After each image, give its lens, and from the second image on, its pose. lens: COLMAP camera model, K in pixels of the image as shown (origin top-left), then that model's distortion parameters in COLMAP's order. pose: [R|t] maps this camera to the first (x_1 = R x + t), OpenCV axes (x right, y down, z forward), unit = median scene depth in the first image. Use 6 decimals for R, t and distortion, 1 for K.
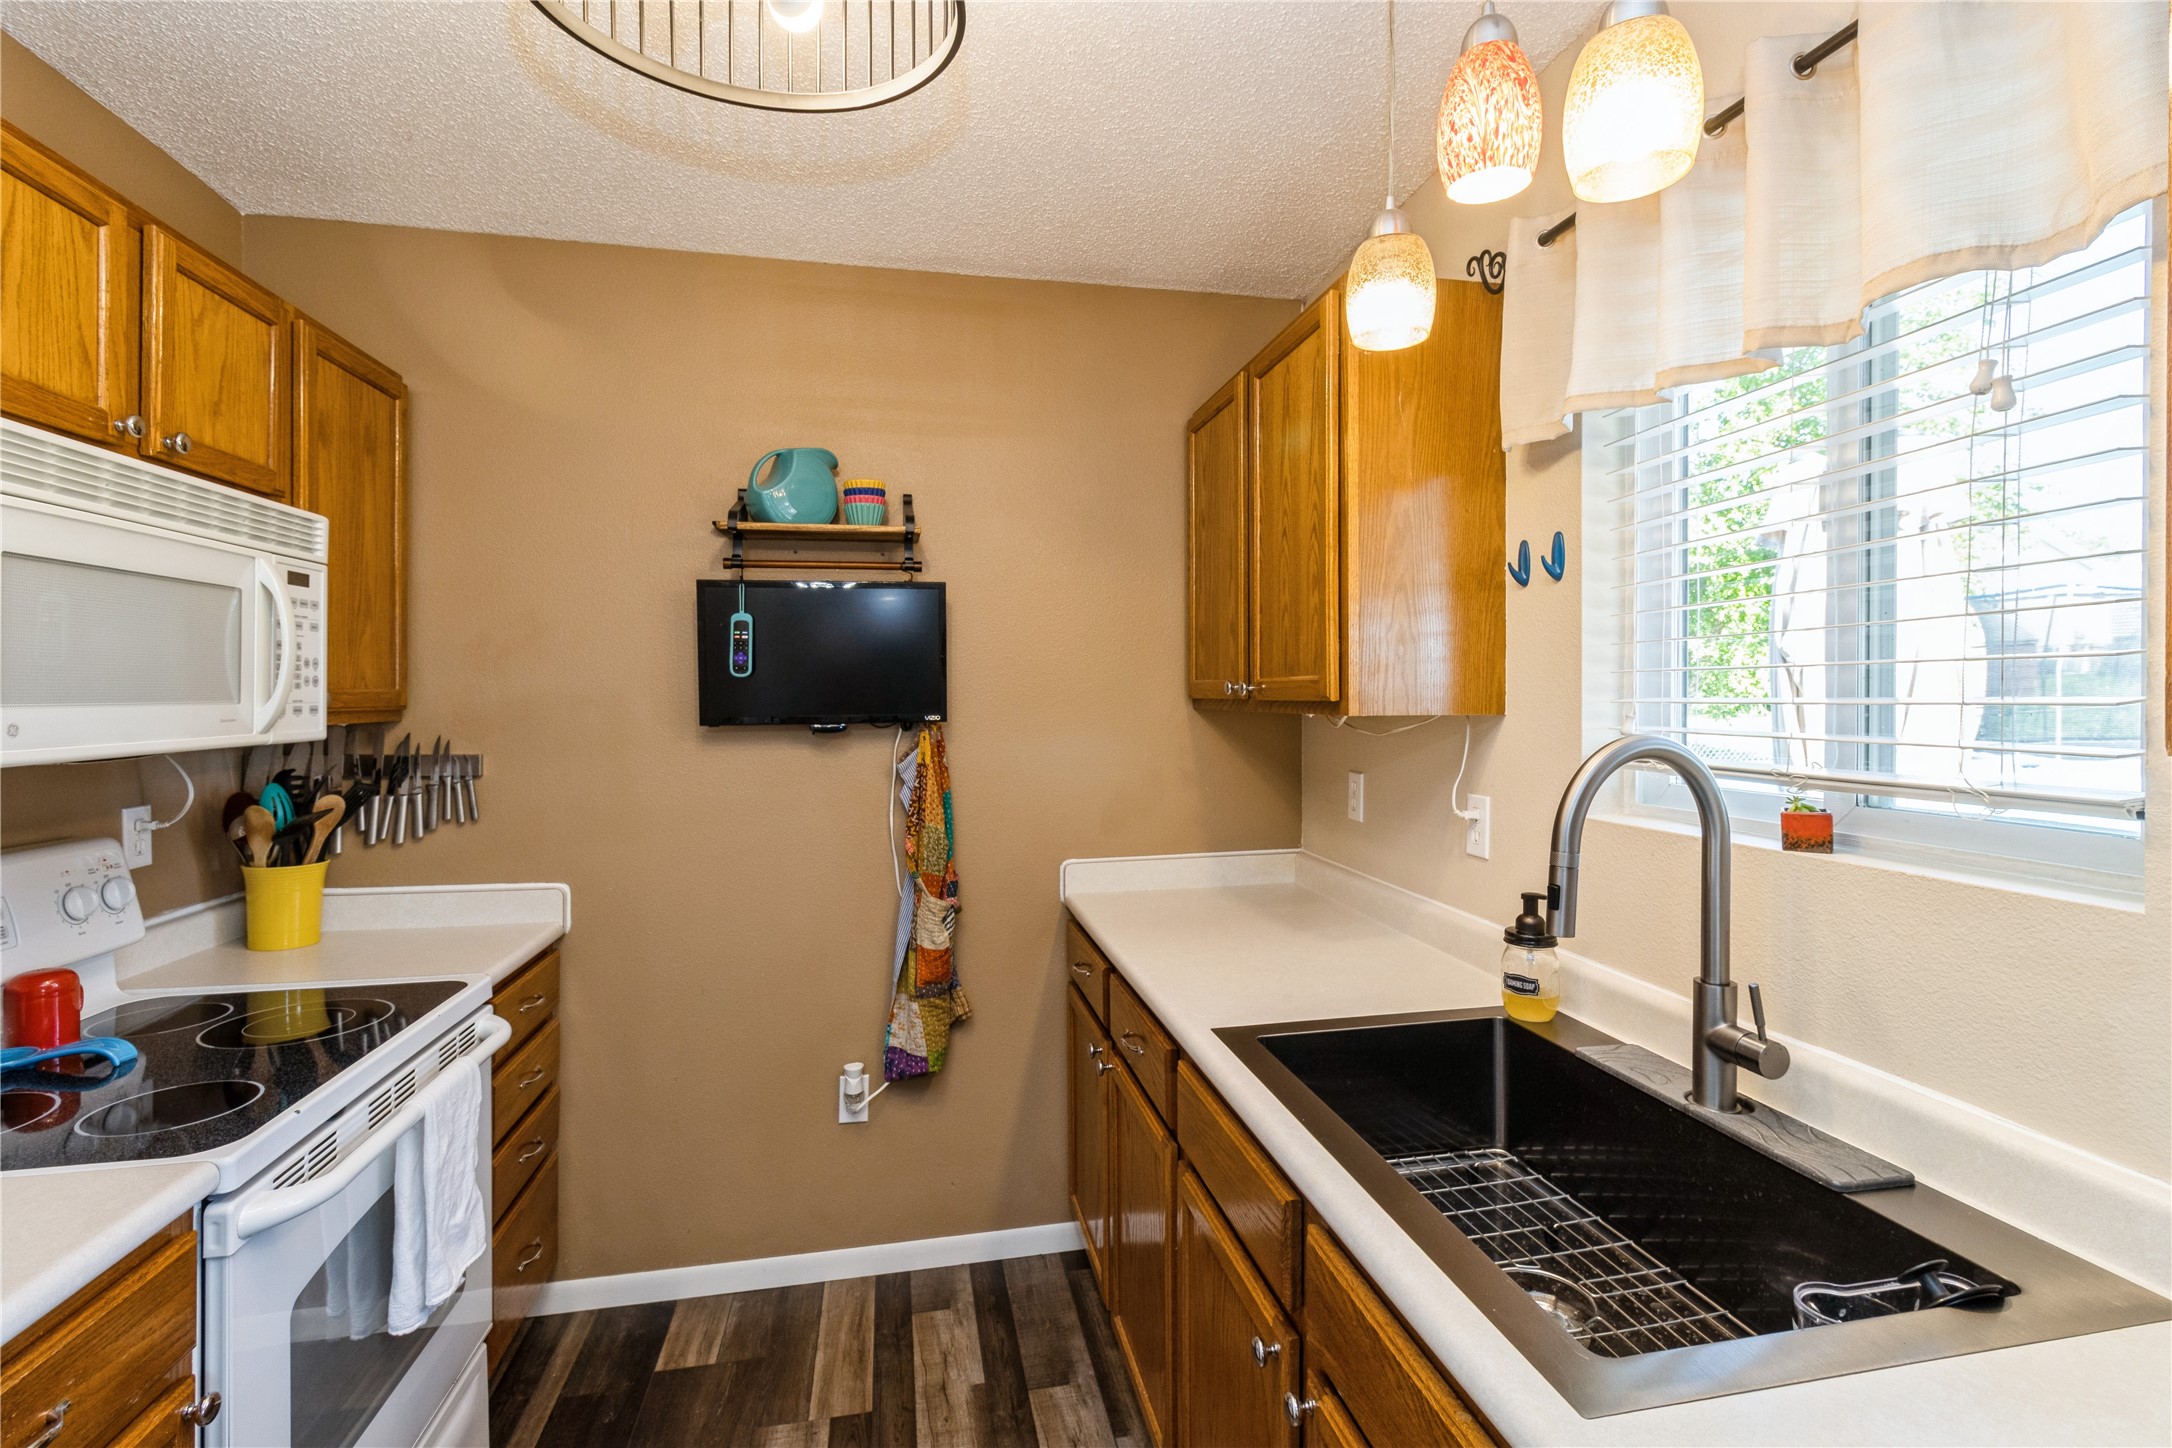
lens RADIAL K [[1018.2, 0, 1093.2], [0, 1018.2, 695.6], [0, 0, 1]] dist [0.005564, 0.000050]
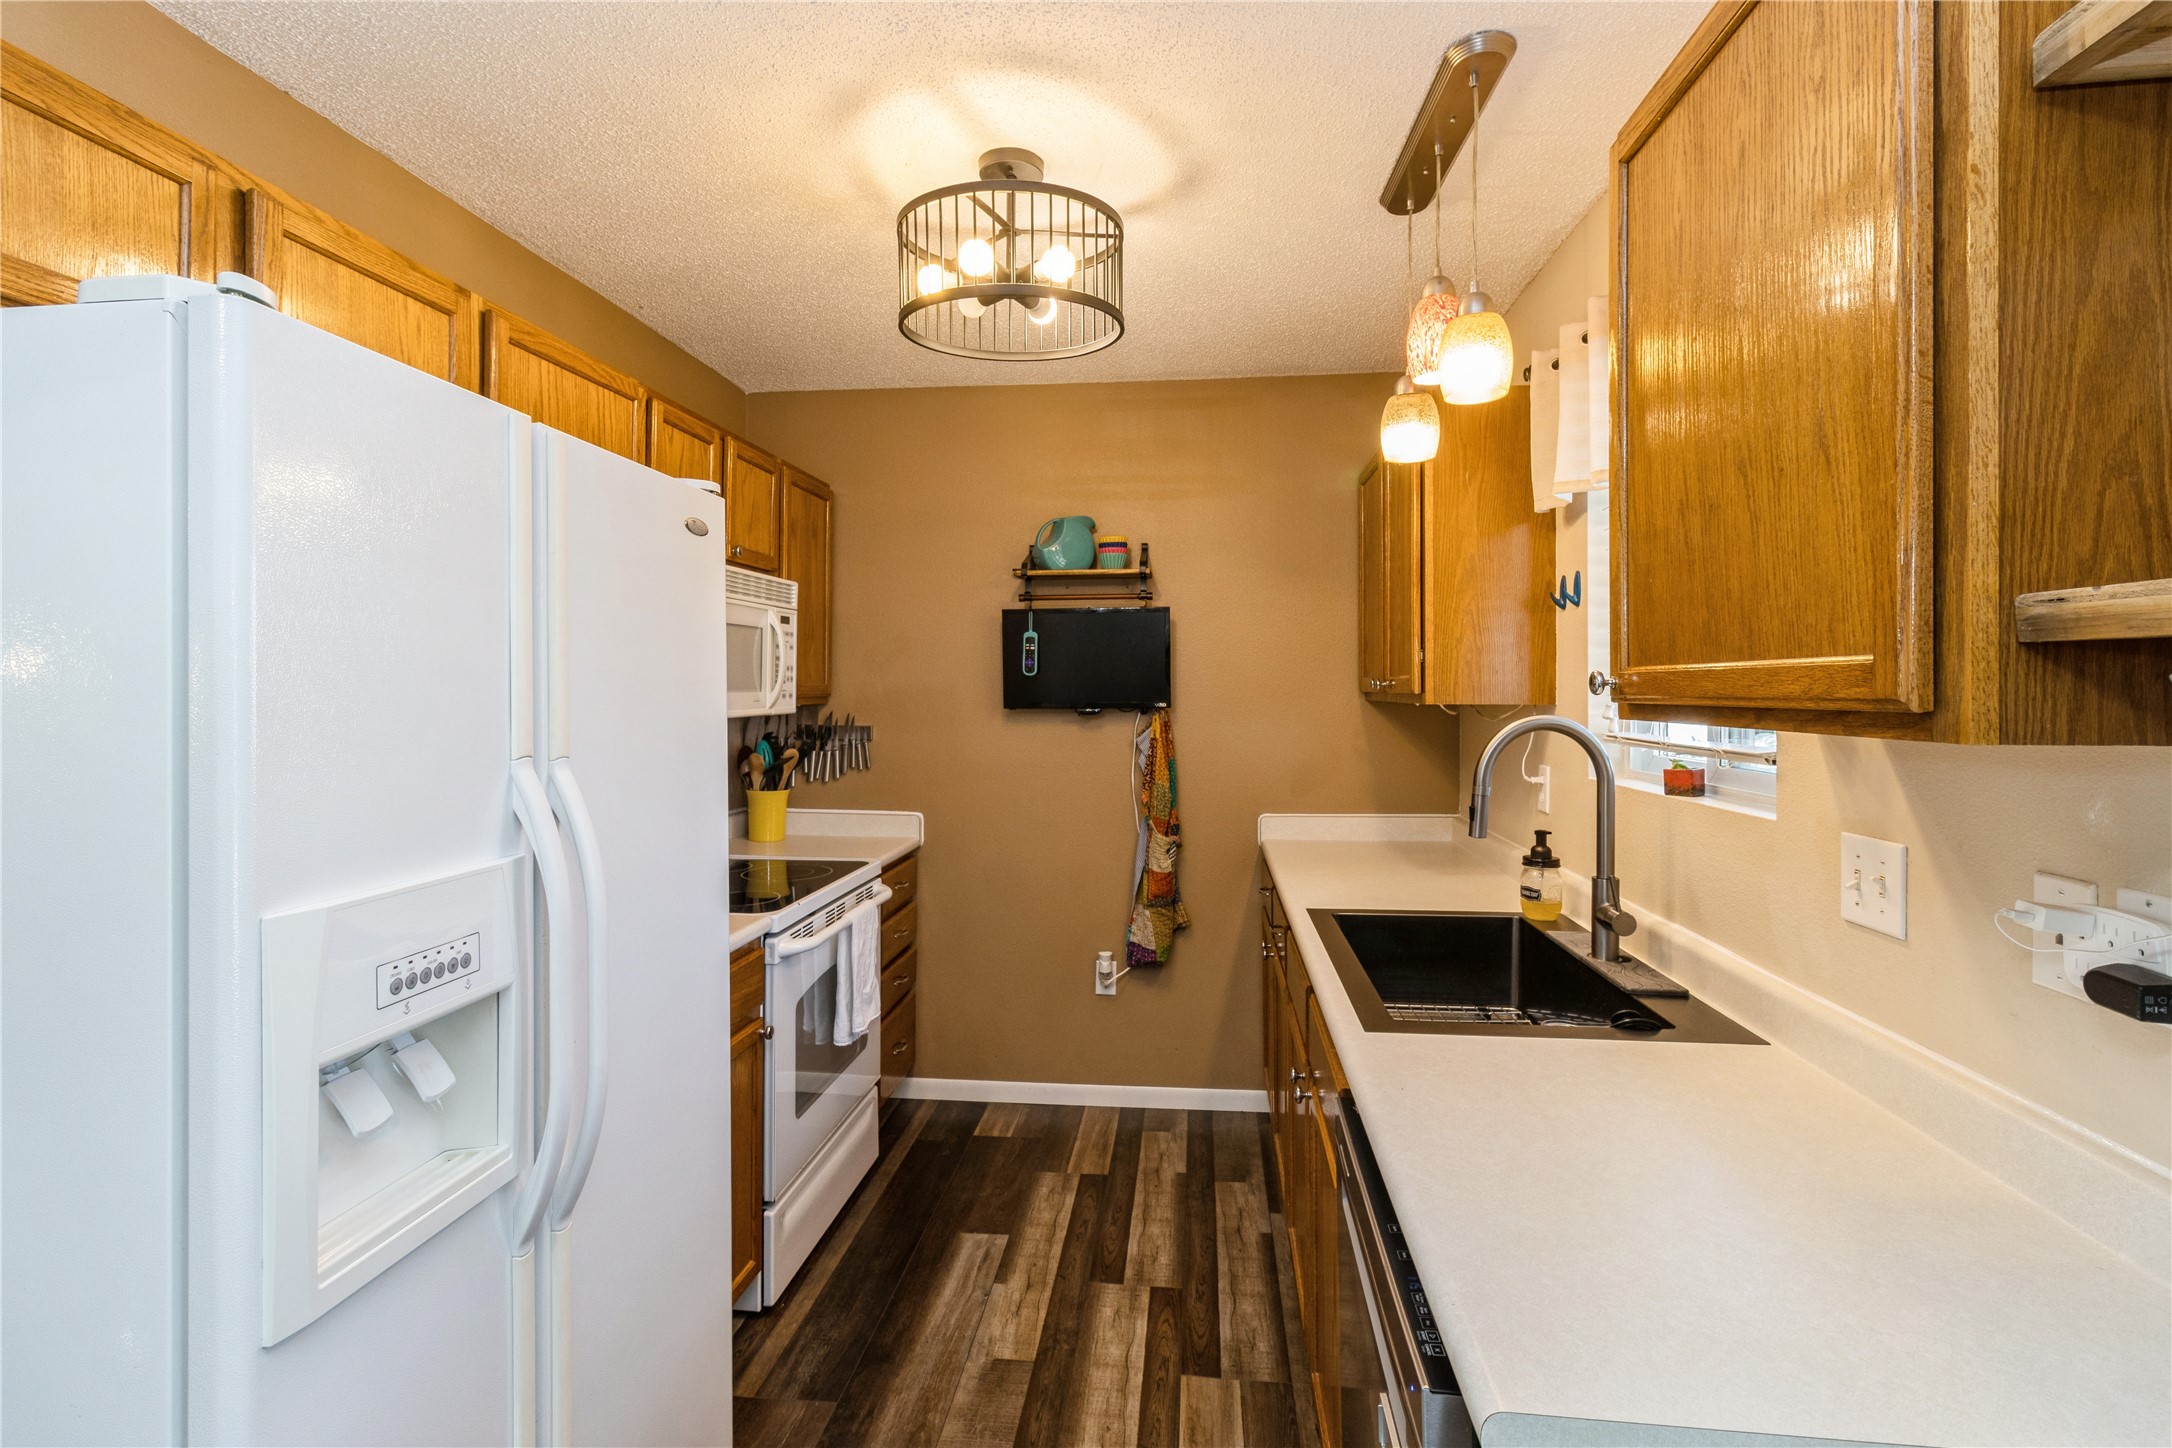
lens RADIAL K [[1028.4, 0, 1086.0], [0, 1028.4, 677.9], [0, 0, 1]] dist [0.002600, 0.000331]
pose [[0.951680, 0.000693, -0.307090, 0.187774], [-0.004177, 0.999934, -0.010688, 0.000508], [0.307062, 0.011455, 0.951620, -0.386904]]
